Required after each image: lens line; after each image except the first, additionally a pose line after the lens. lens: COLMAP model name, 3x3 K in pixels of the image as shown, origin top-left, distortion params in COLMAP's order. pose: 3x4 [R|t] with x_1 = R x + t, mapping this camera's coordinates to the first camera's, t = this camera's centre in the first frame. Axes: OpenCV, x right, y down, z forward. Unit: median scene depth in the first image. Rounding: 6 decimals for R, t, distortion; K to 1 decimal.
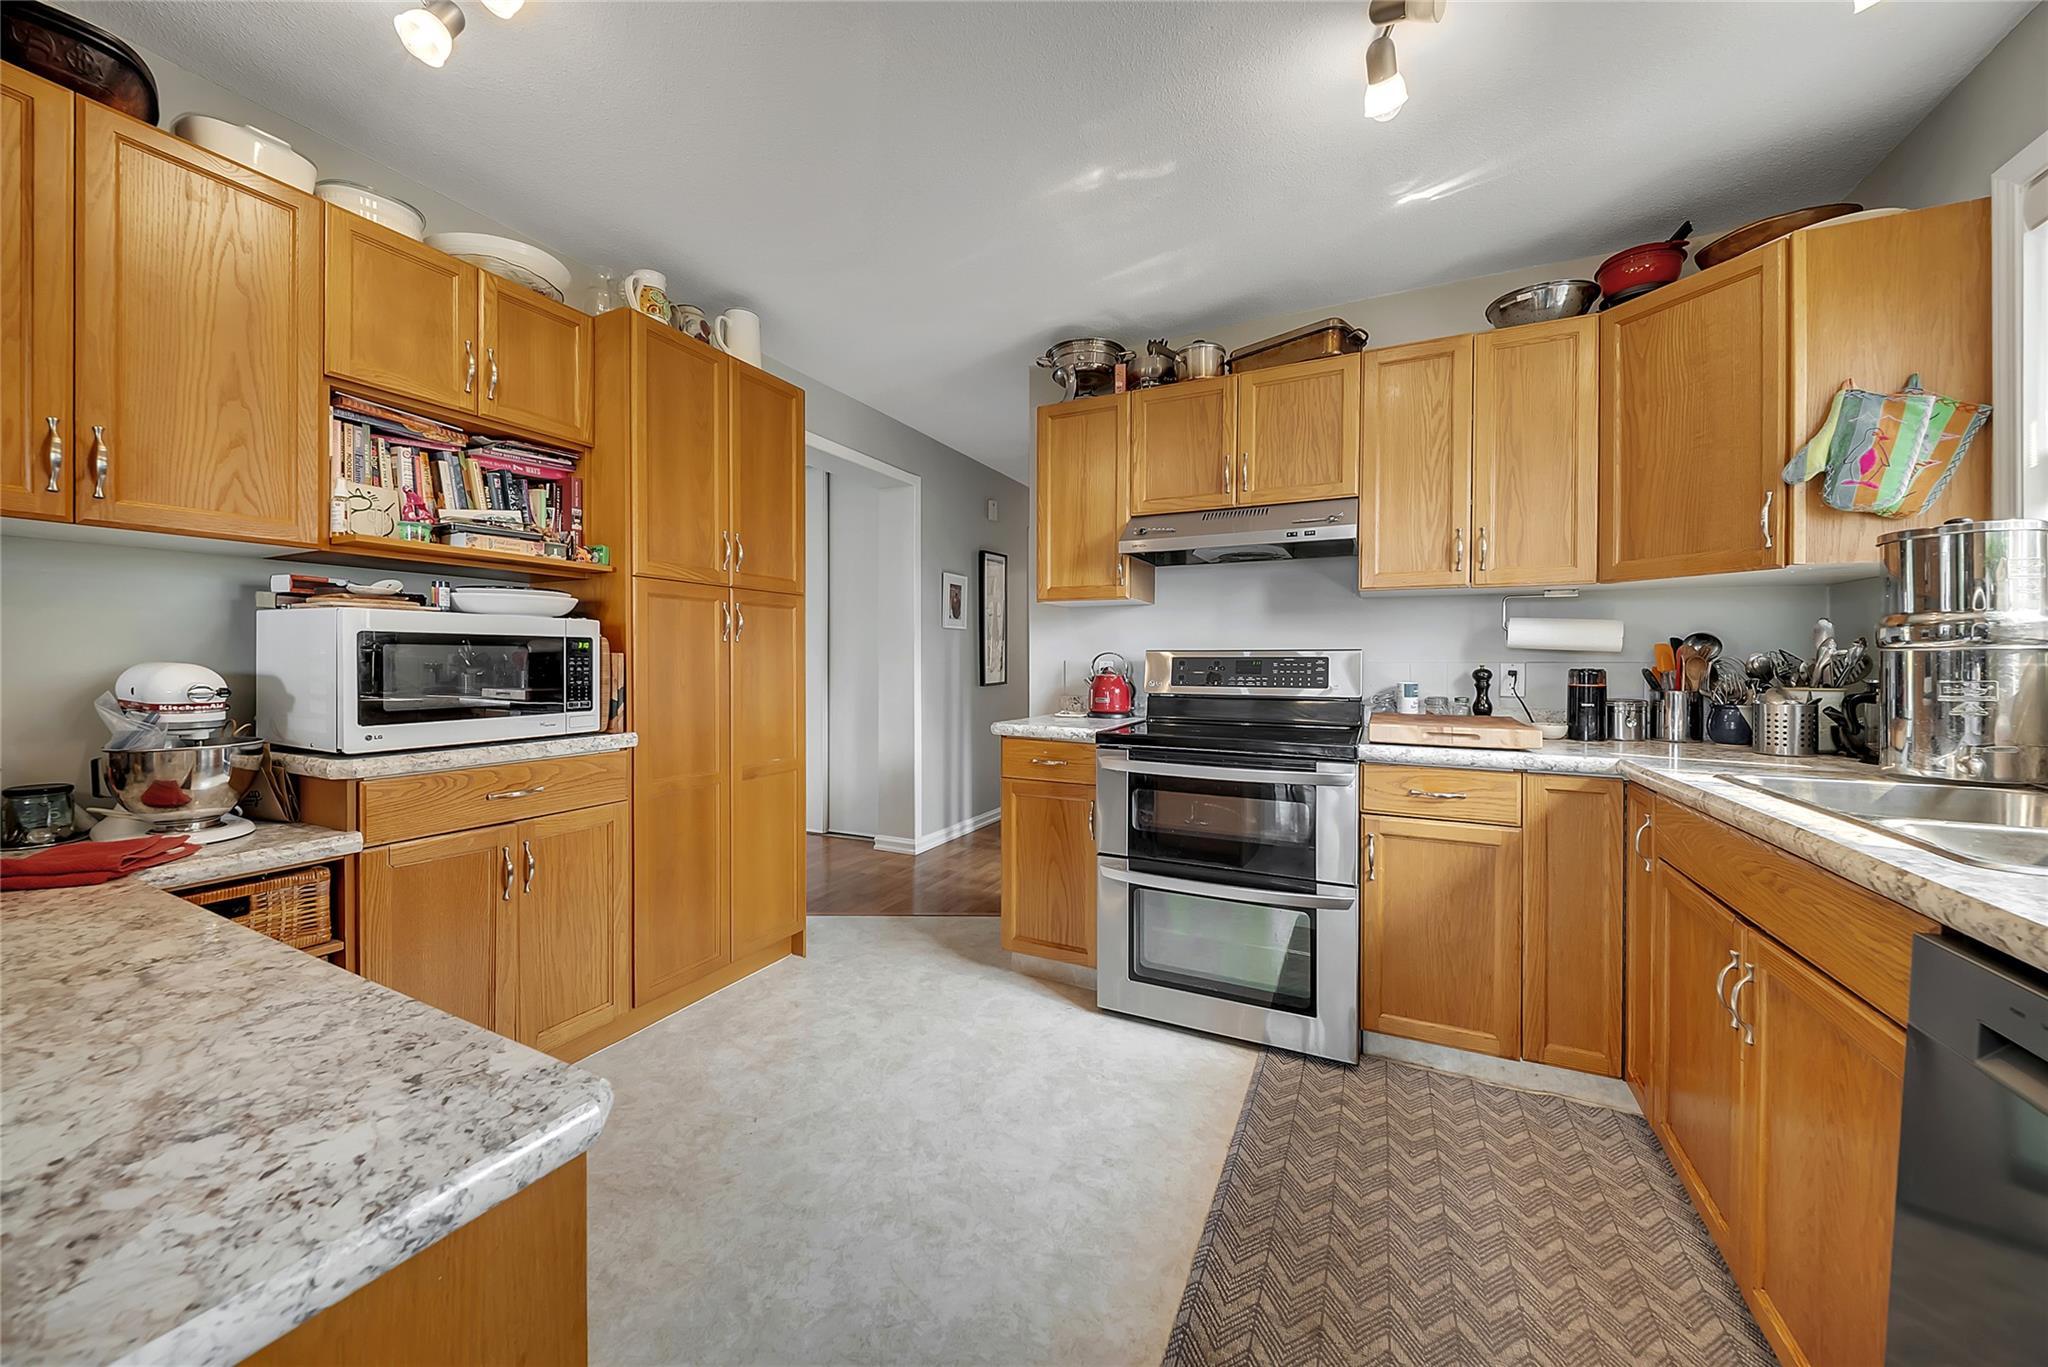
lens RADIAL K [[737.8, 0, 1021.2], [0, 737.8, 665.3], [0, 0, 1]] dist [0.000661, 0.000001]
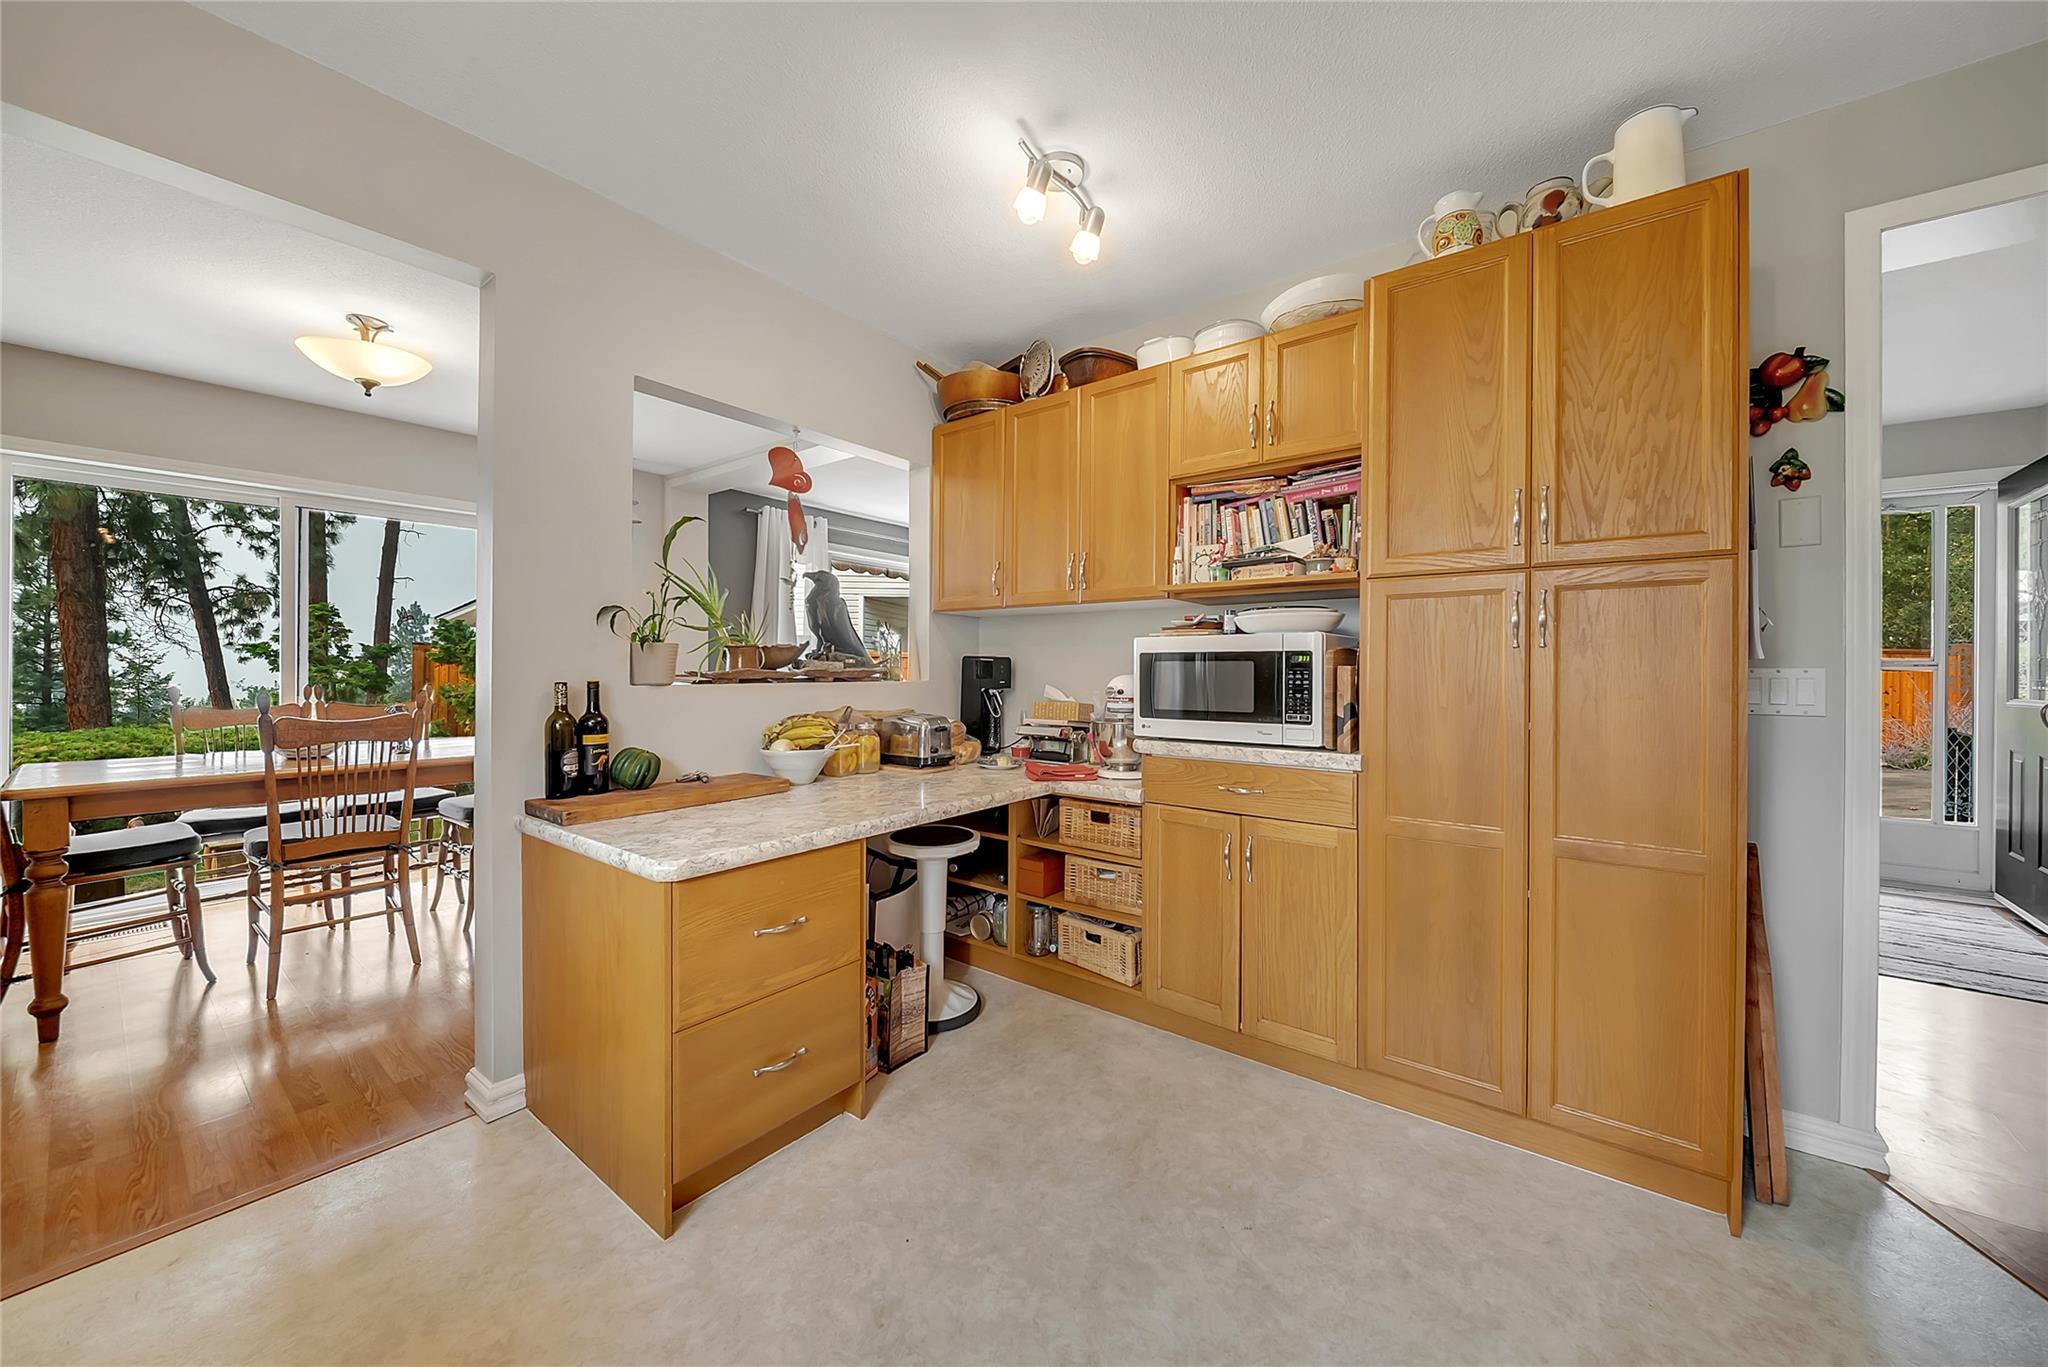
lens RADIAL K [[737.8, 0, 1023.2], [0, 737.8, 675.3], [0, 0, 1]] dist [0.000661, 0.000001]
pose [[-0.206982, -0.001431, -0.978344, 0.463216], [-0.015157, 0.999884, 0.001744, -0.000321], [0.978227, 0.015190, -0.206979, 0.845924]]
